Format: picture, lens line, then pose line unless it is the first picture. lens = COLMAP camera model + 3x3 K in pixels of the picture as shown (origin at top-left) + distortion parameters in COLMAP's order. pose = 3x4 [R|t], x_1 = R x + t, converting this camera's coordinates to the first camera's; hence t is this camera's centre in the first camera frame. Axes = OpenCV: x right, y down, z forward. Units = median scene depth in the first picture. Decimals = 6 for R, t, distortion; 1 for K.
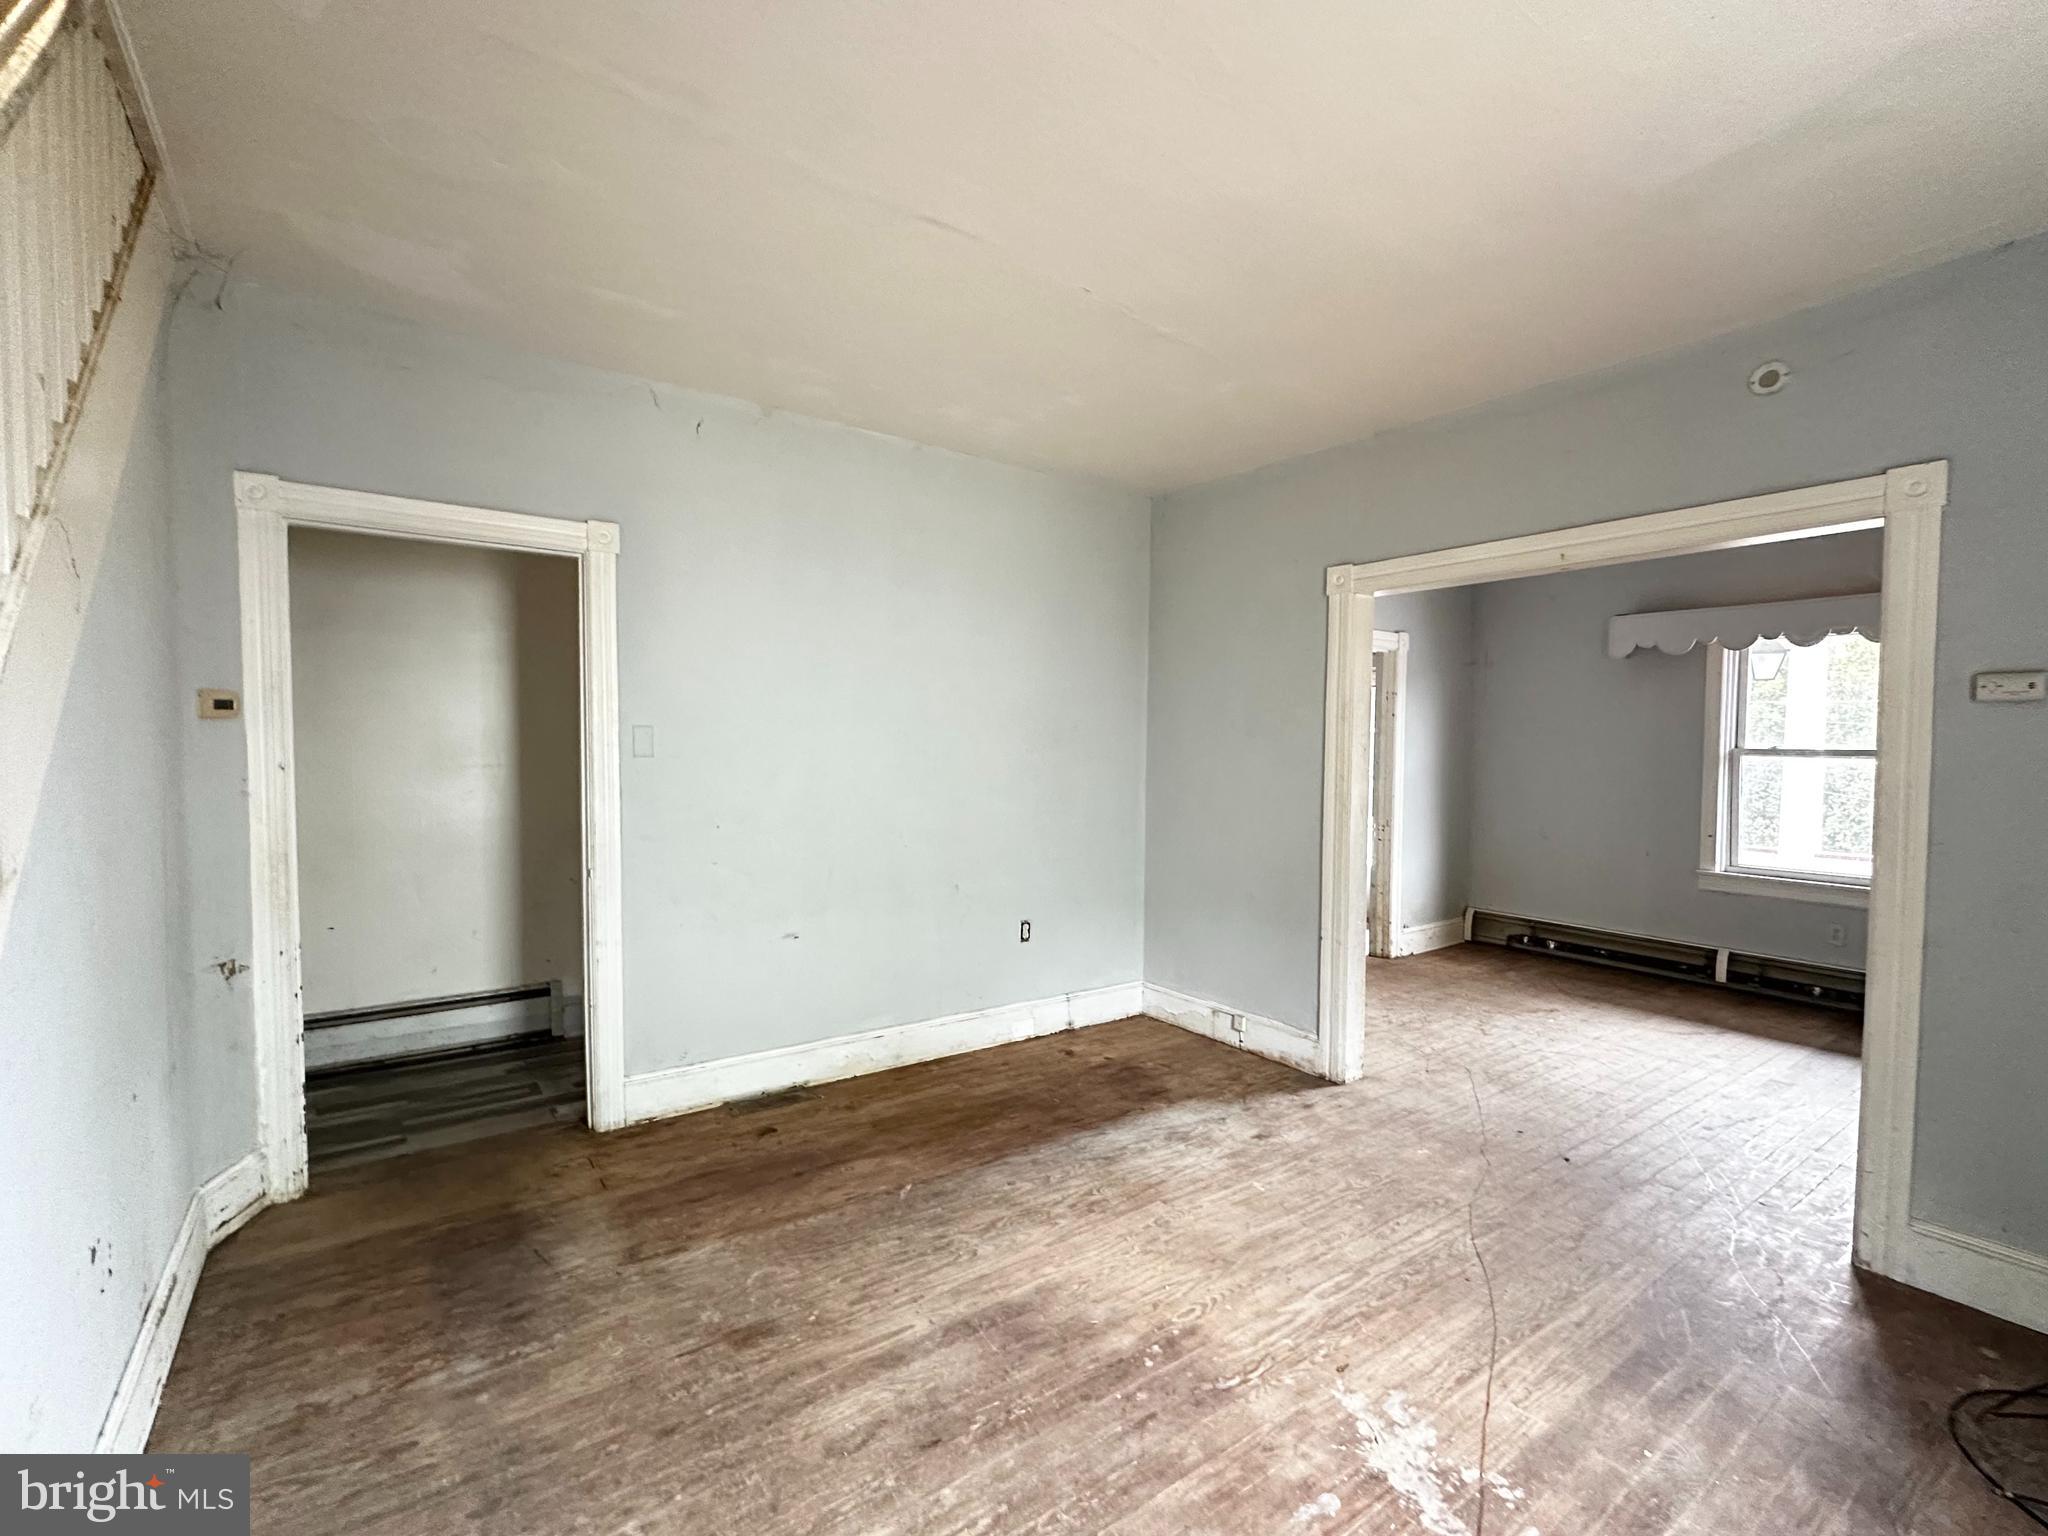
lens RADIAL K [[911.8, 0, 1028.3], [0, 911.8, 771.0], [0, 0, 1]] dist [-0.005058, 0.000981]
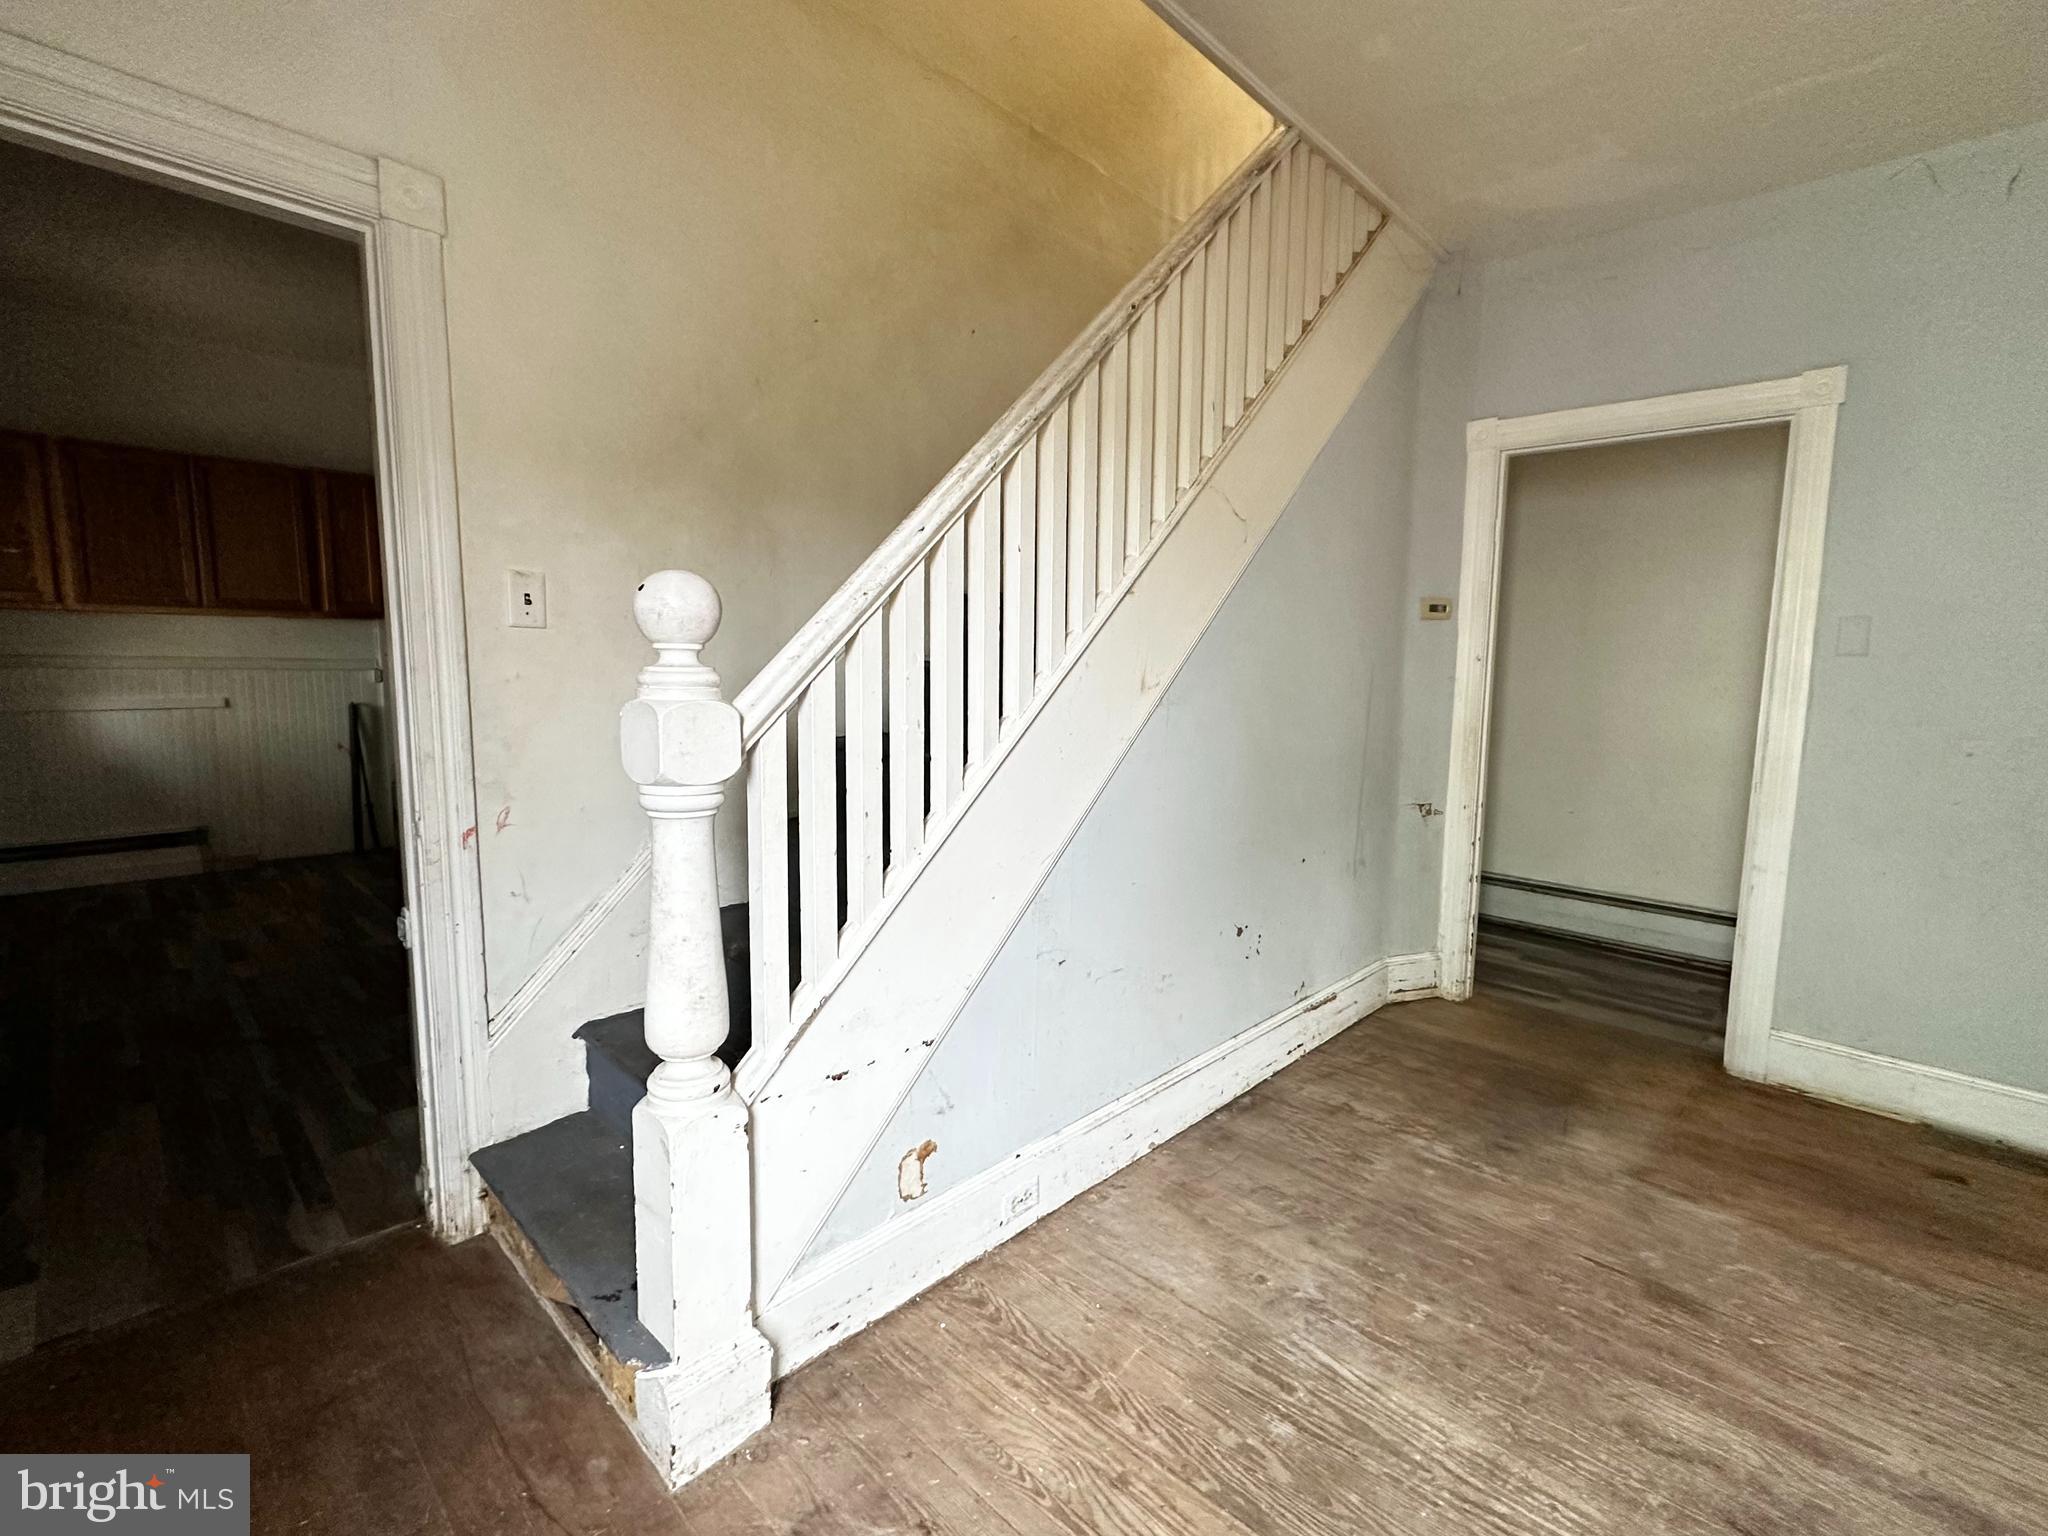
lens RADIAL K [[911.8, 0, 1027.2], [0, 911.8, 769.3], [0, 0, 1]] dist [-0.005058, 0.000981]
pose [[0.173085, 0.115154, -0.978152, 0.321872], [-0.049986, 0.992889, 0.108044, 0.044539], [0.983638, 0.030193, 0.177610, 0.187394]]
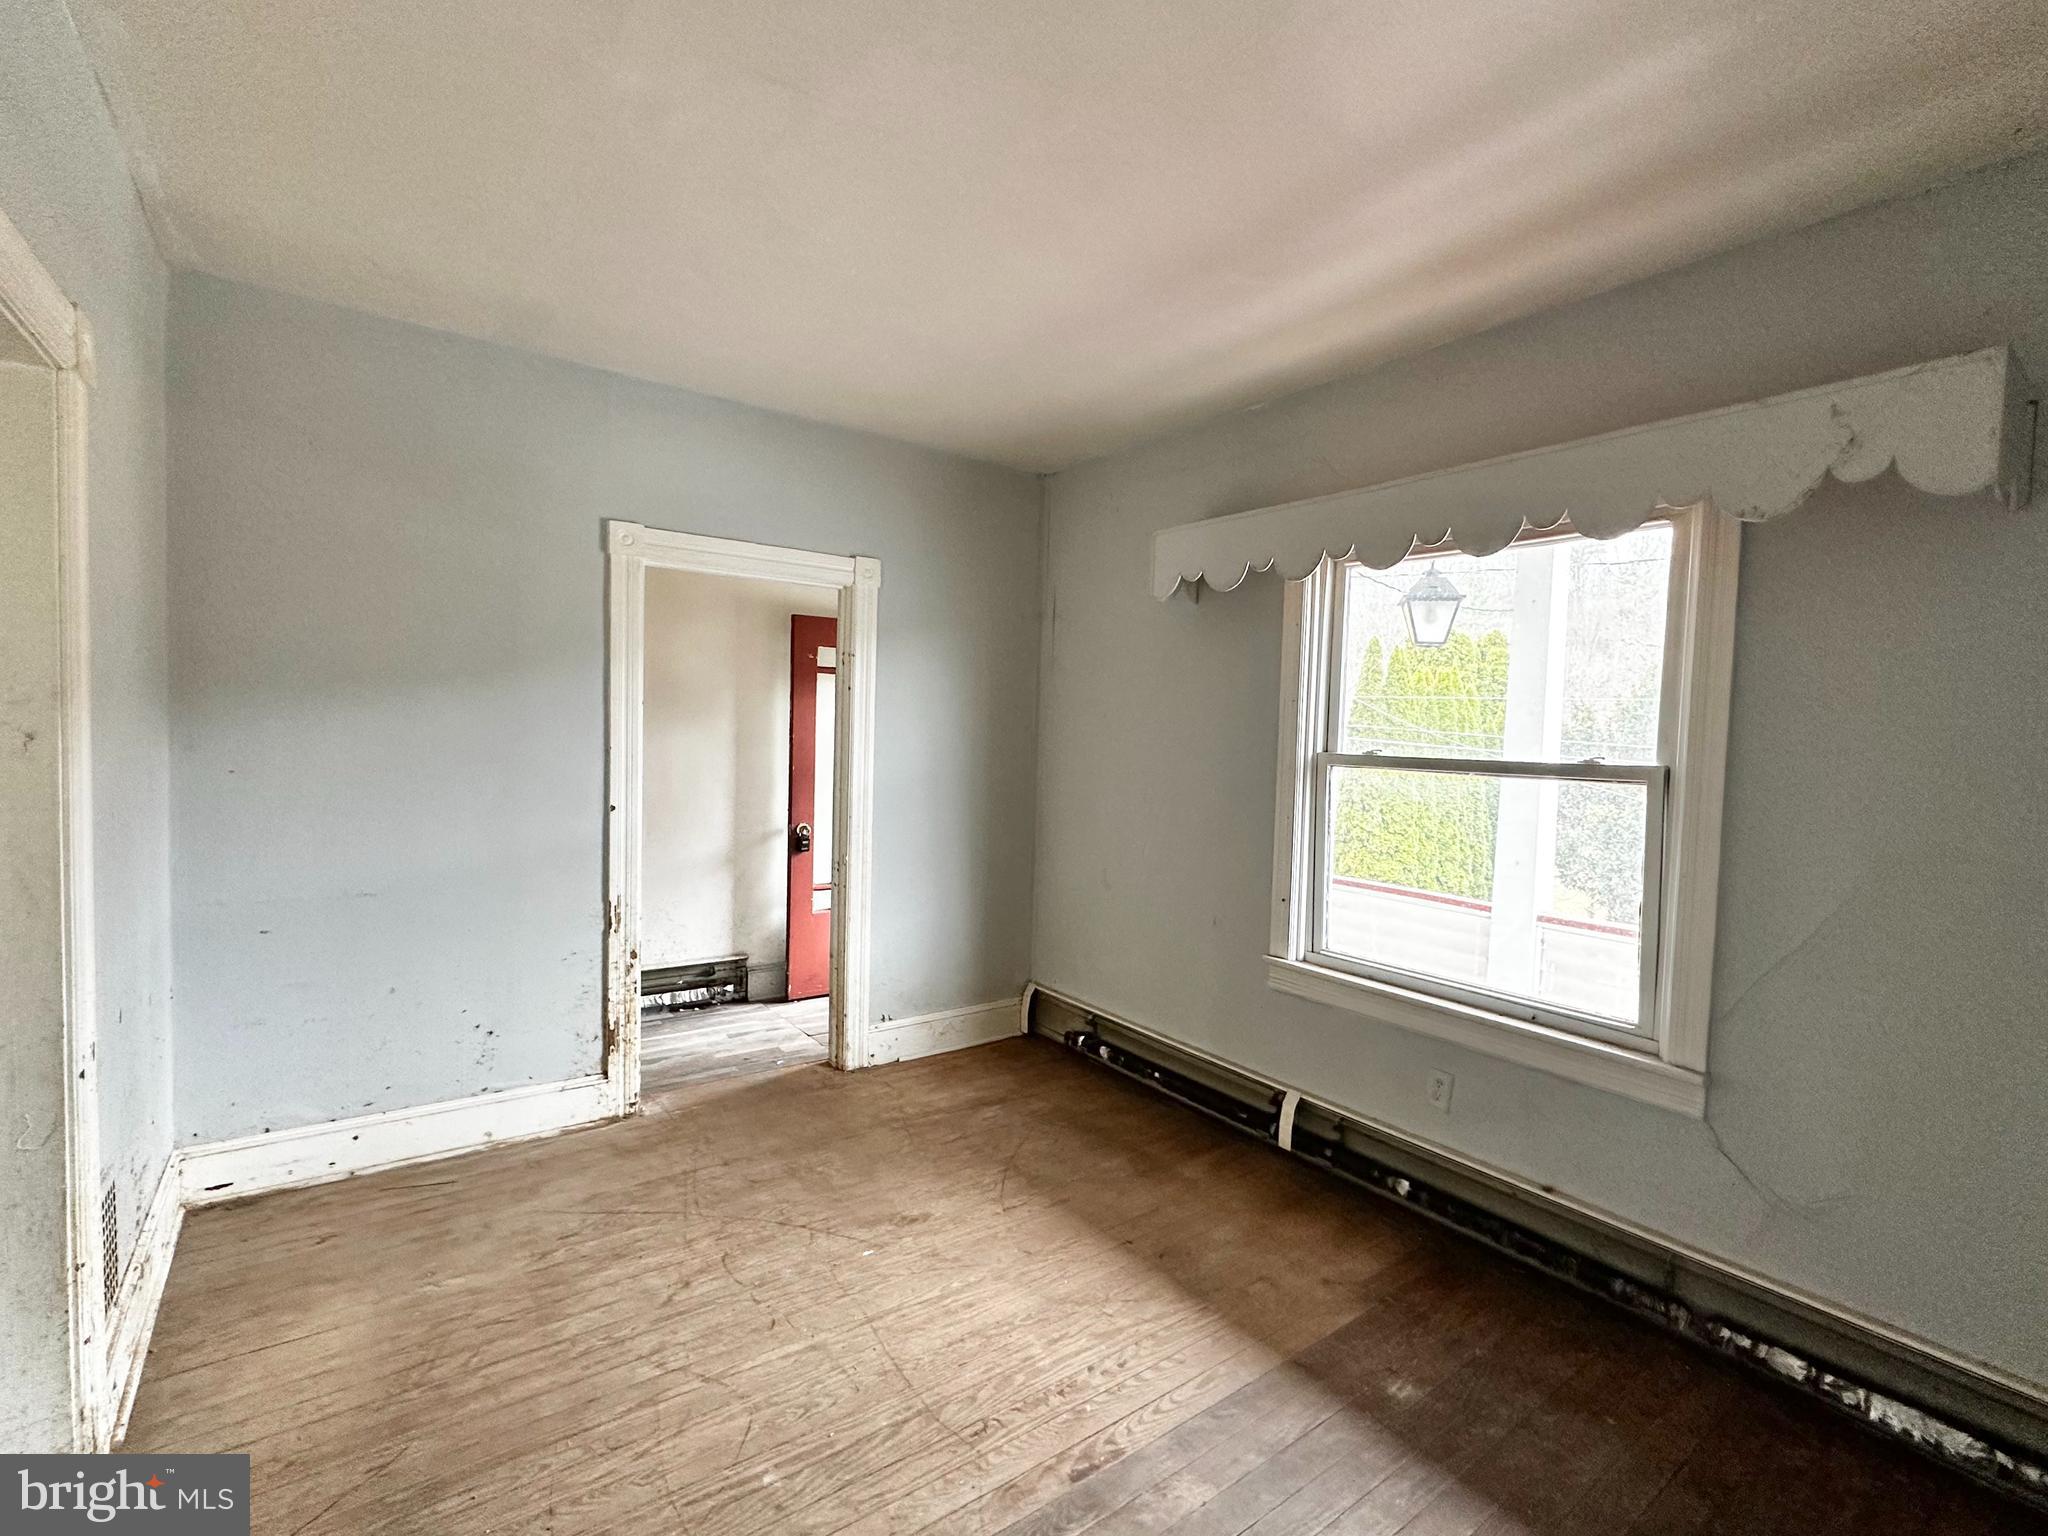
lens RADIAL K [[911.8, 0, 1034.3], [0, 911.8, 762.0], [0, 0, 1]] dist [-0.005058, 0.000981]
pose [[0.999698, 0.020828, 0.013015, 1.235355], [-0.020898, 0.999768, 0.005269, -0.038083], [-0.012902, -0.005539, 0.999901, 0.868406]]
